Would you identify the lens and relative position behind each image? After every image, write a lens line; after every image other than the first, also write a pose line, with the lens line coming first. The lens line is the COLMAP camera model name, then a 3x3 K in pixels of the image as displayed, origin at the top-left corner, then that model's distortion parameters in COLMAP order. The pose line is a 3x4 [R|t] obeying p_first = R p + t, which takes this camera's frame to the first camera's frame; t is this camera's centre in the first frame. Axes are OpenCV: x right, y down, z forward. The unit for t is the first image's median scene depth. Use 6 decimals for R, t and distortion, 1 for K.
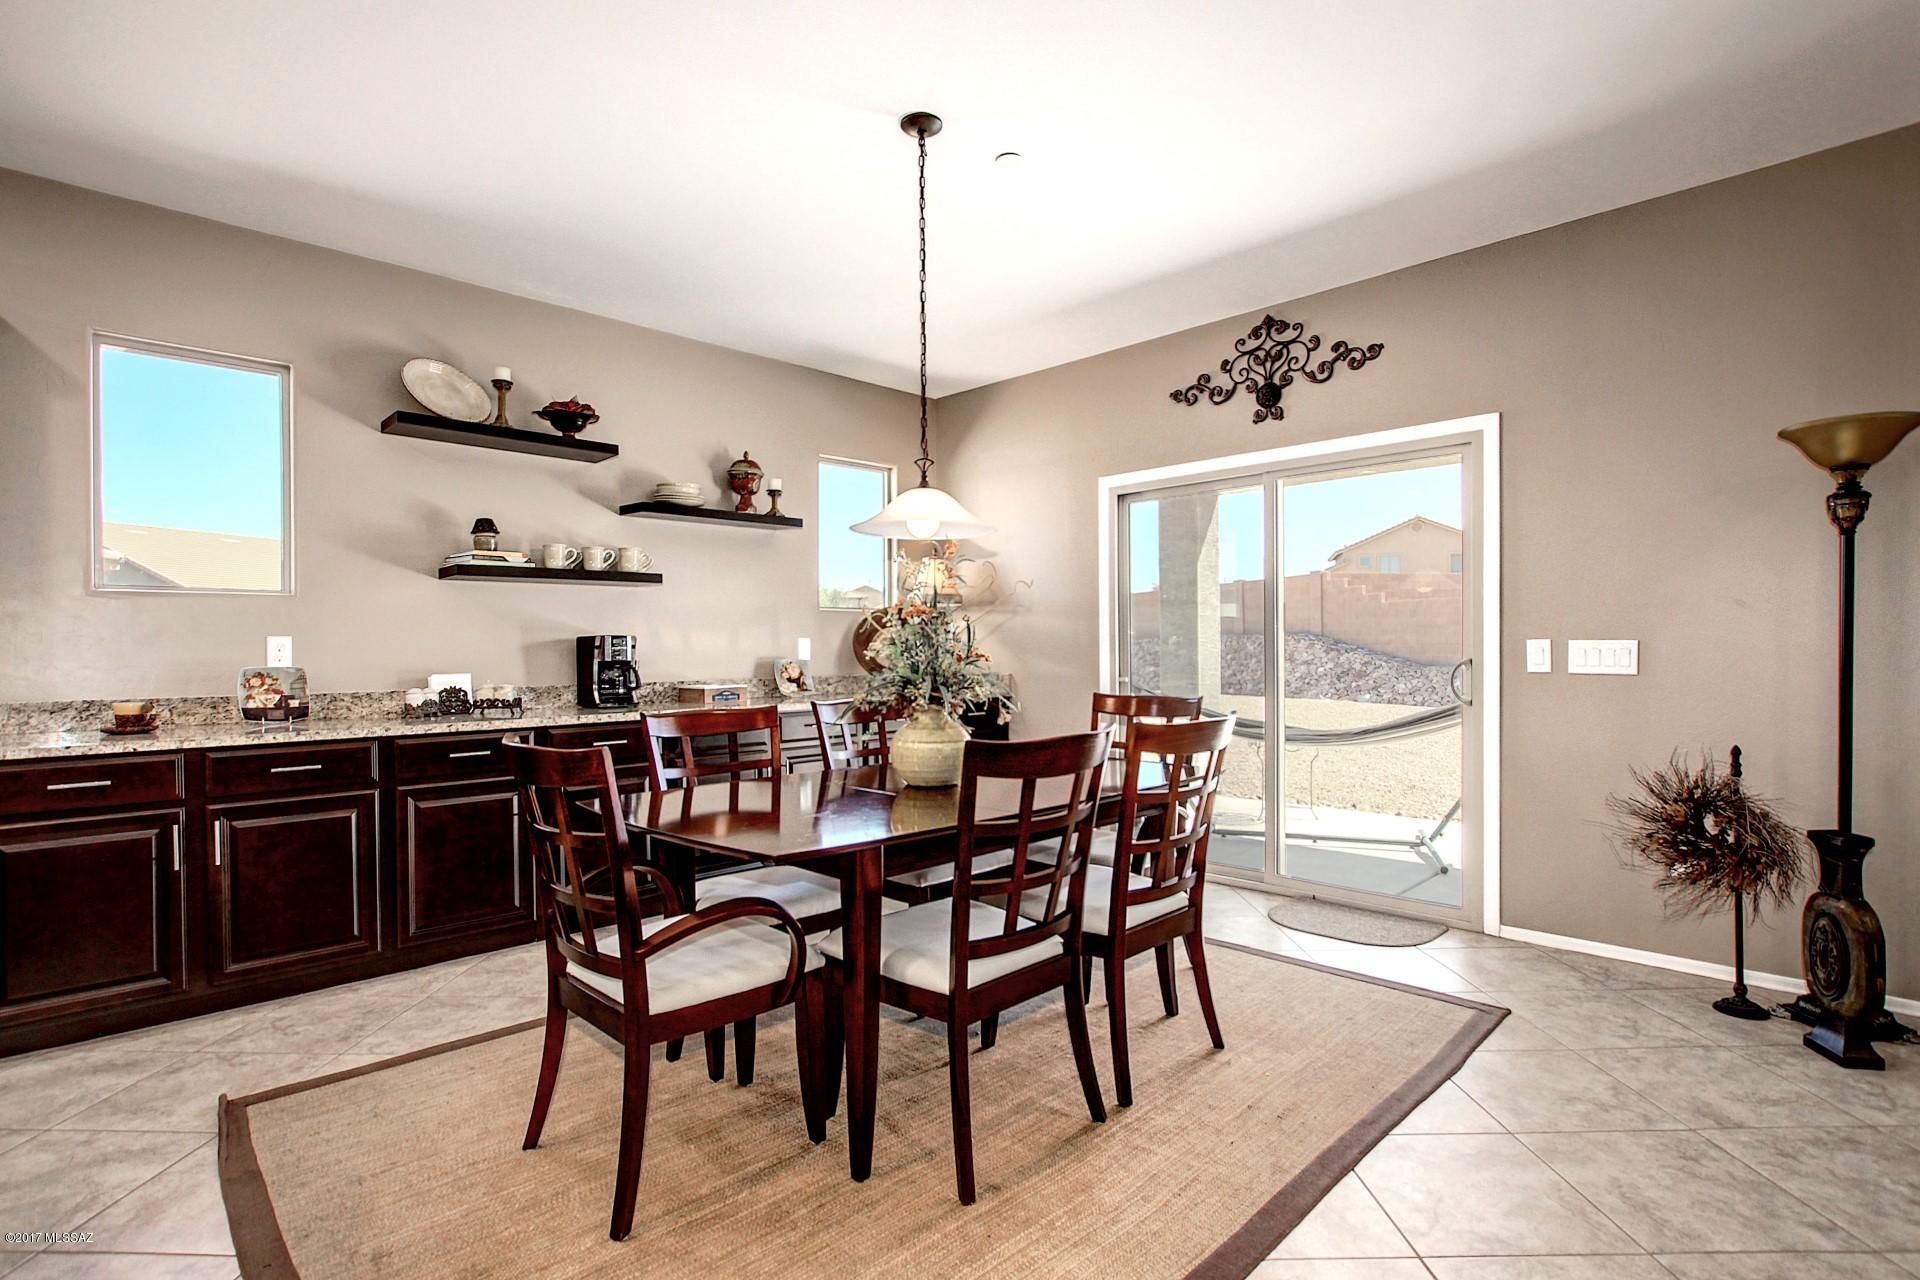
lens RADIAL K [[911.3, 0, 940.7], [0, 911.3, 647.0], [0, 0, 1]] dist [-0.017679, 0.001863]
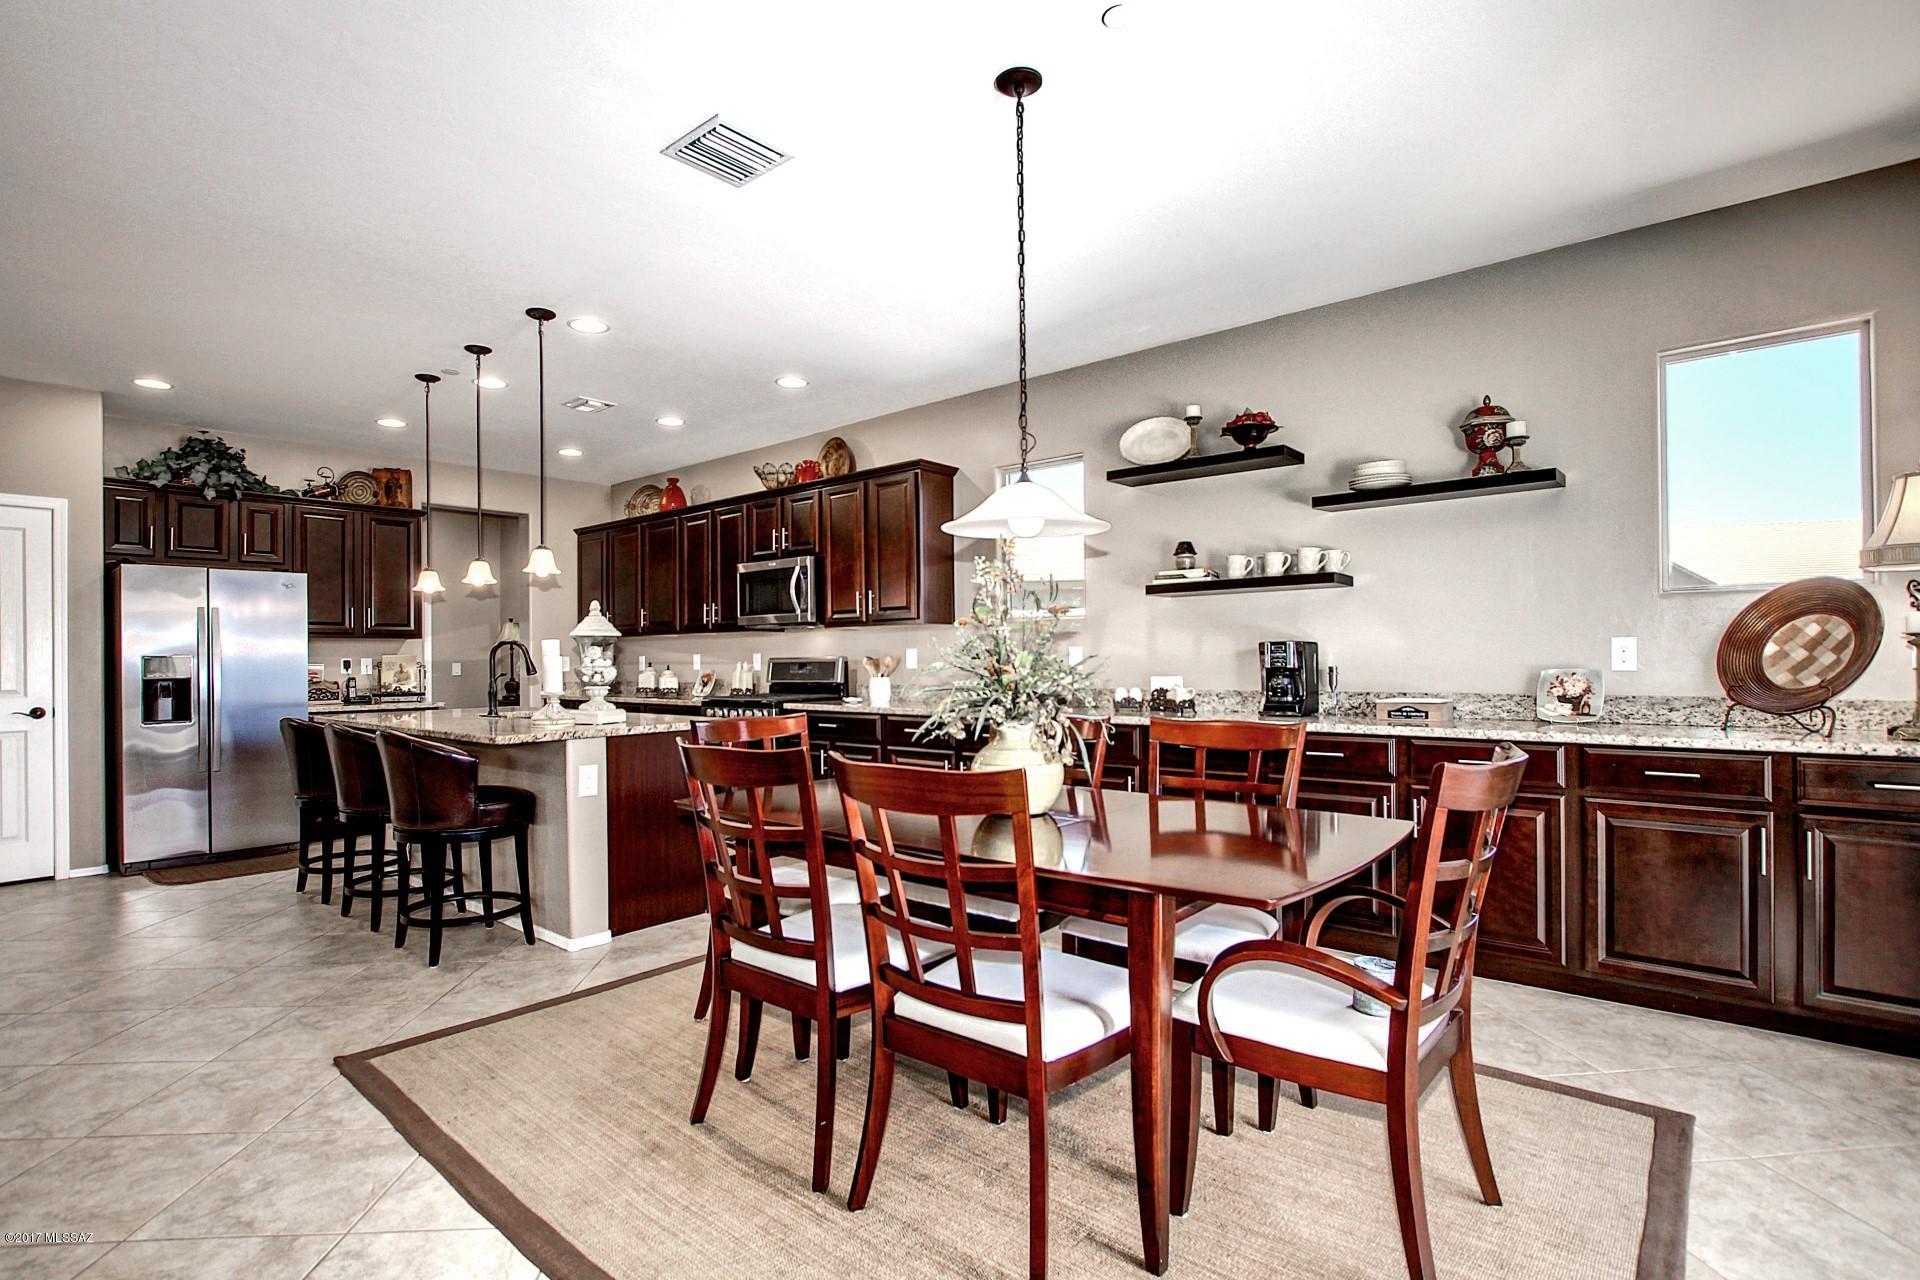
lens RADIAL K [[911.3, 0, 952.5], [0, 911.3, 644.5], [0, 0, 1]] dist [-0.017679, 0.001863]
pose [[0.093418, -0.009549, -0.995581, 0.640338], [0.009352, 0.999918, -0.008713, -0.004760], [0.995583, -0.008497, 0.093500, 0.619643]]
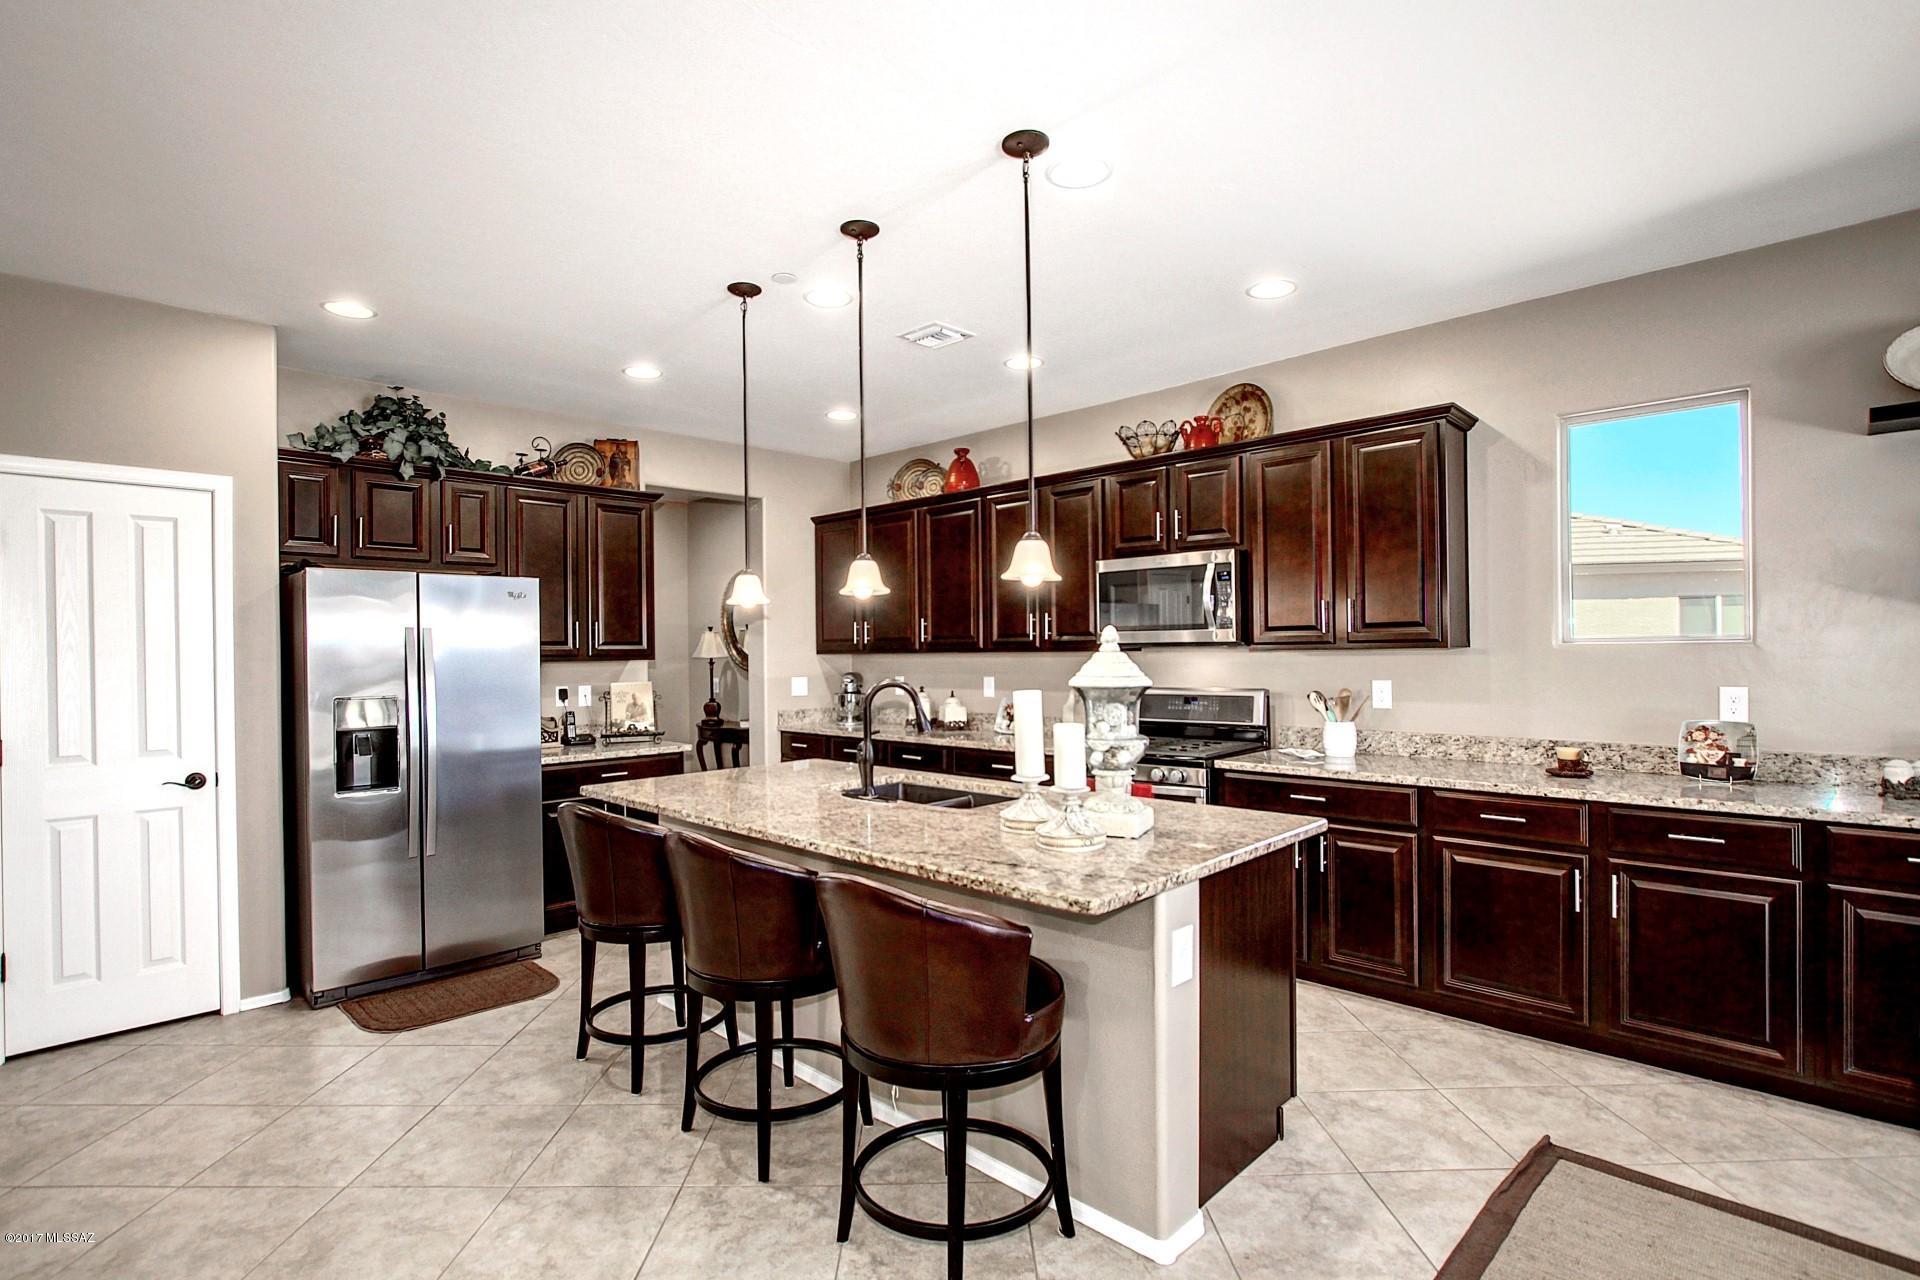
lens RADIAL K [[911.3, 0, 957.5], [0, 911.3, 642.4], [0, 0, 1]] dist [-0.017679, 0.001863]
pose [[0.033366, -0.002774, -0.999439, 0.156330], [0.011825, 0.999927, -0.002381, -0.059998], [0.999373, -0.011739, 0.033396, 0.156699]]
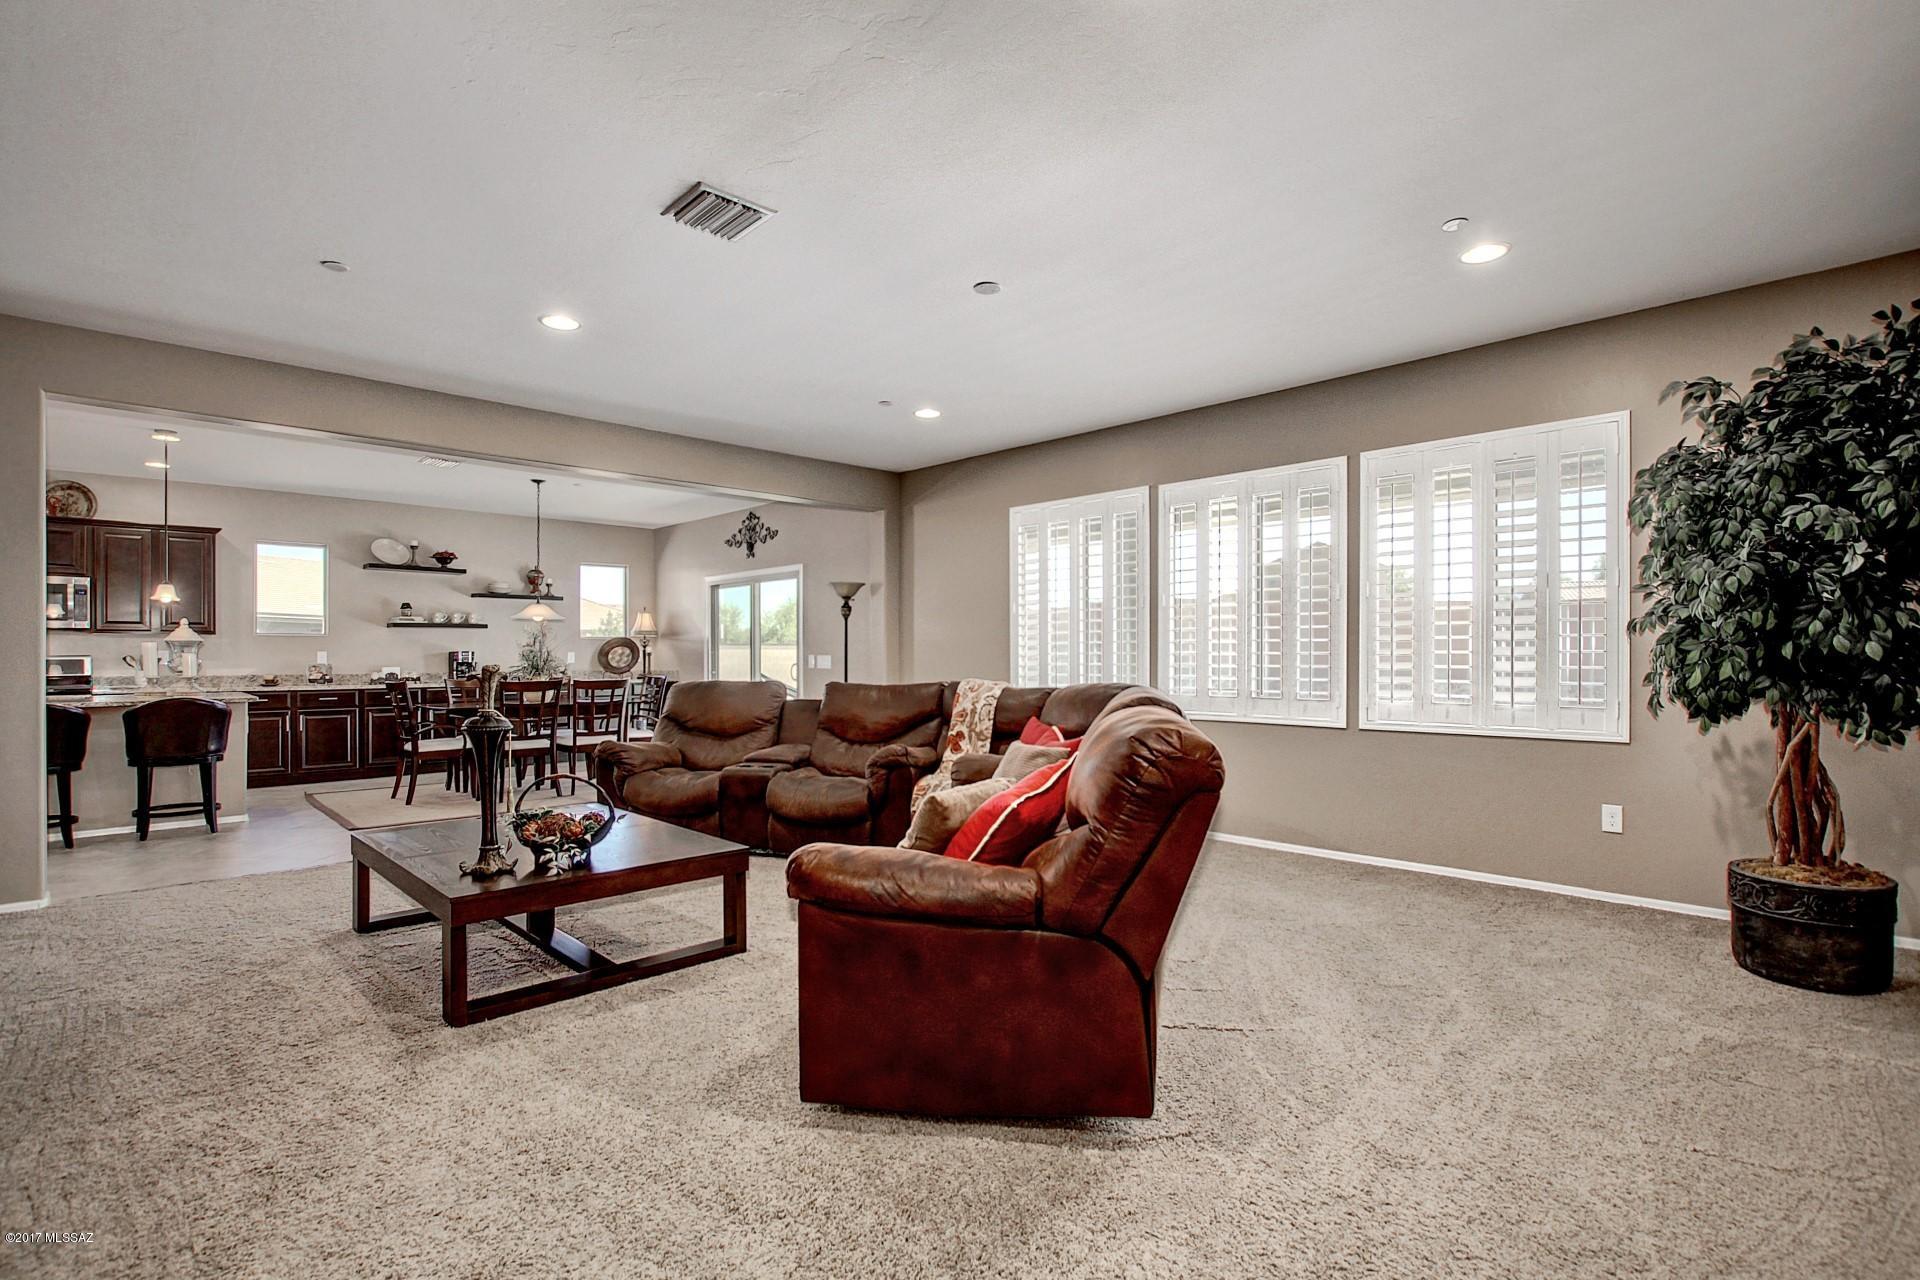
lens RADIAL K [[911.3, 0, 955.1], [0, 911.3, 649.9], [0, 0, 1]] dist [-0.017679, 0.001863]
pose [[0.999896, 0.004058, -0.013821, 1.034633], [-0.004152, 0.999968, -0.006802, -0.006304], [0.013793, 0.006858, 0.999881, -1.450062]]
